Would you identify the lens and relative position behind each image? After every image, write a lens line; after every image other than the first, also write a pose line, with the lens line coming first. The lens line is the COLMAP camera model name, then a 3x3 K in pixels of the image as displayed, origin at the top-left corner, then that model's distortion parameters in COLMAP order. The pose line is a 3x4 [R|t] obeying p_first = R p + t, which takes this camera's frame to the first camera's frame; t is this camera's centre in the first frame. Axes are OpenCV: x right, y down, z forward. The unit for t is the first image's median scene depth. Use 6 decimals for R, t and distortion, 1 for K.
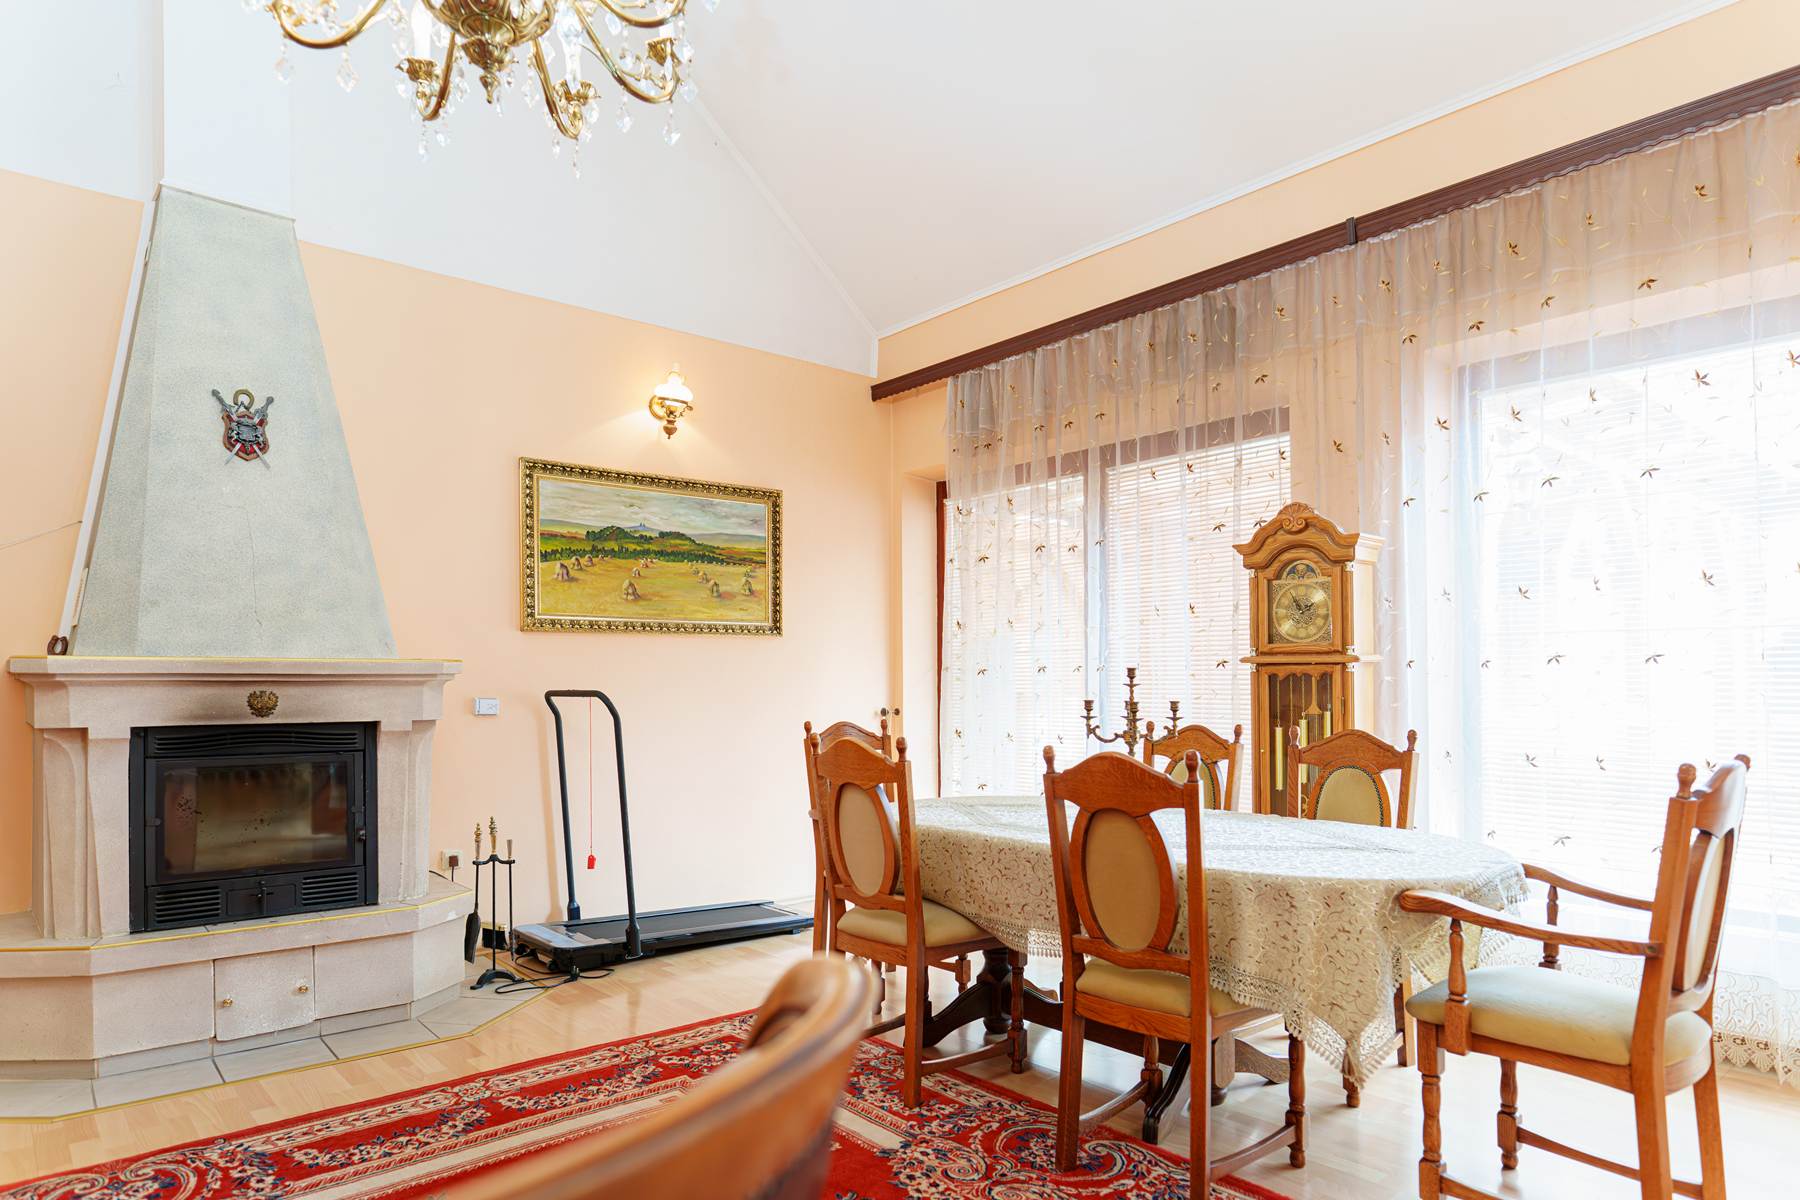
lens RADIAL K [[1077.8, 0, 902.8], [0, 1077.8, 595.2], [0, 0, 1]] dist [0.002348, 0.000668]
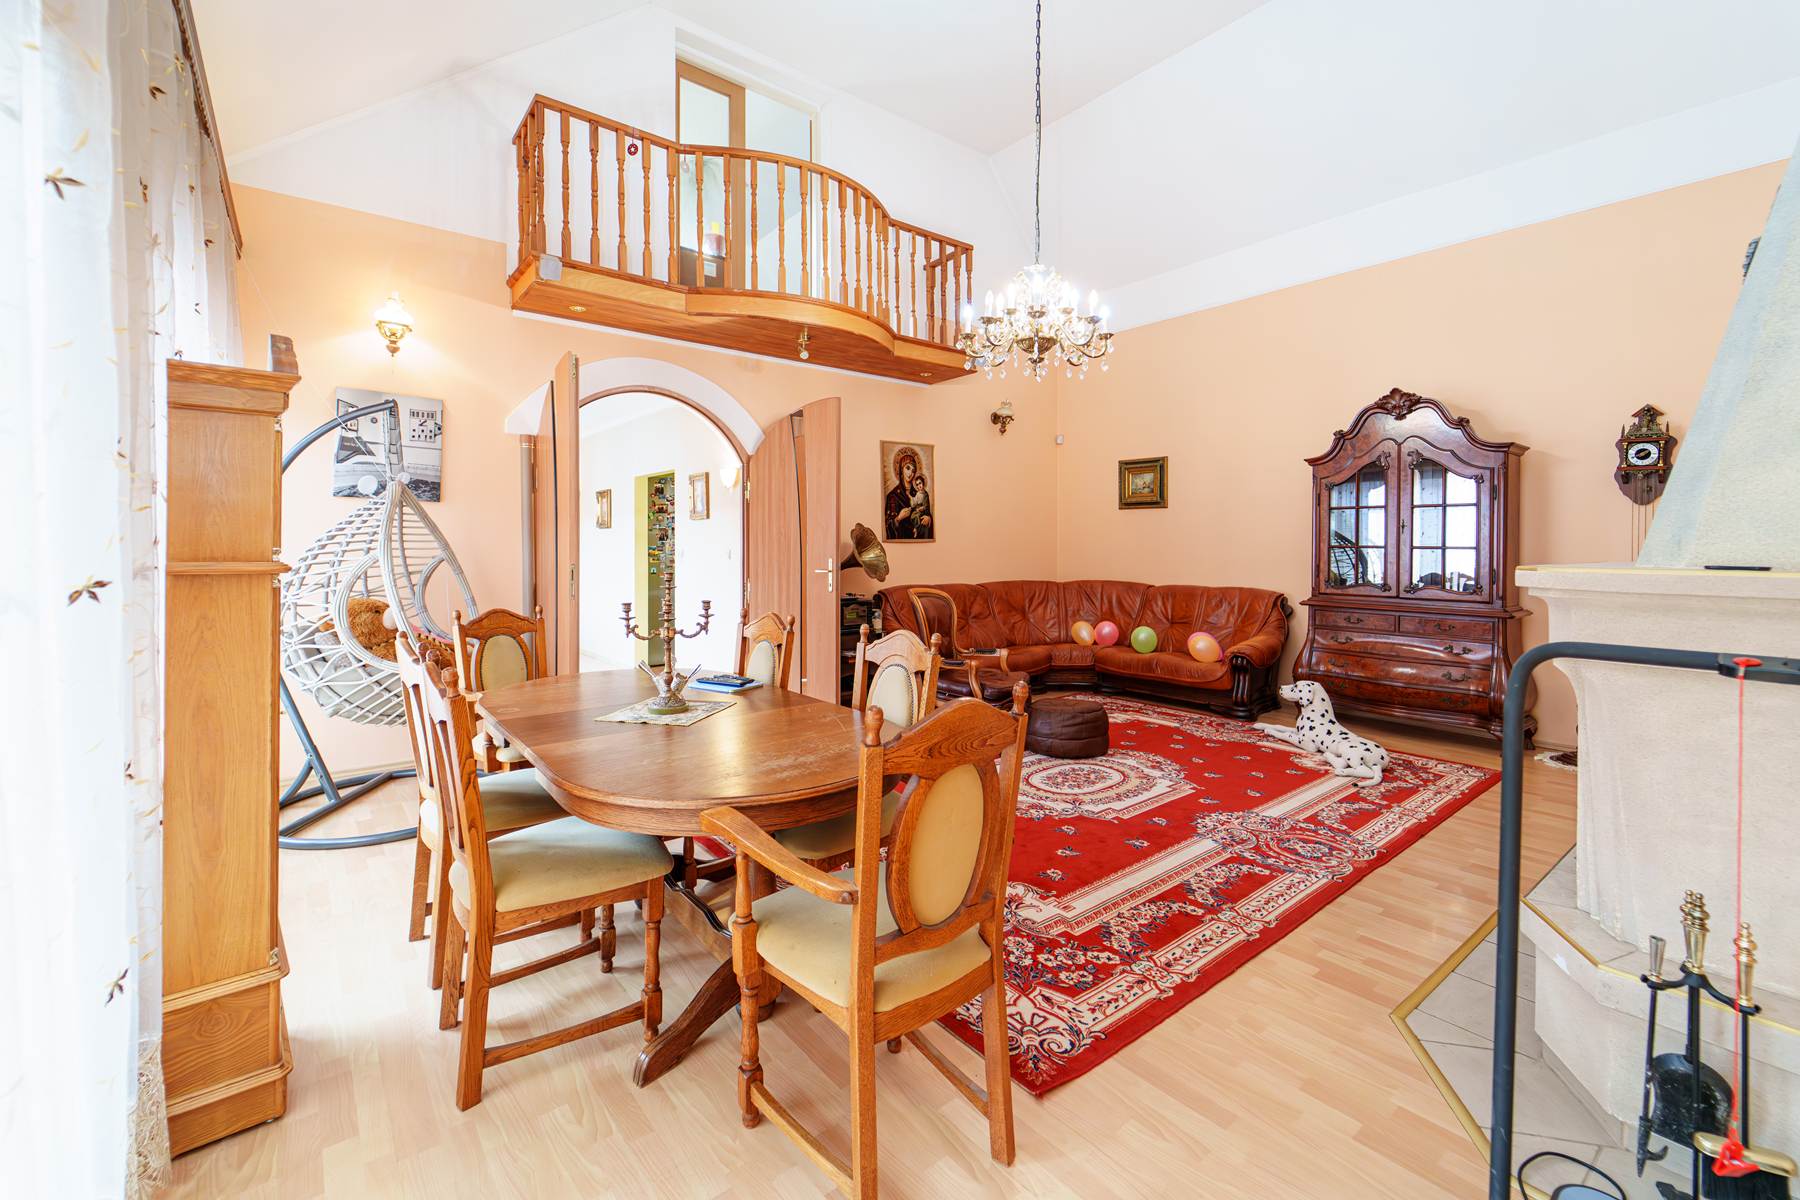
lens RADIAL K [[751.7, 0, 905.1], [0, 751.7, 567.0], [0, 0, 1]] dist [0.001211, -0.000007]
pose [[-0.999462, -0.000590, 0.032779, -0.054937], [-0.002395, 0.998481, -0.055042, 0.118848], [-0.032697, -0.055091, -0.997946, 1.988285]]
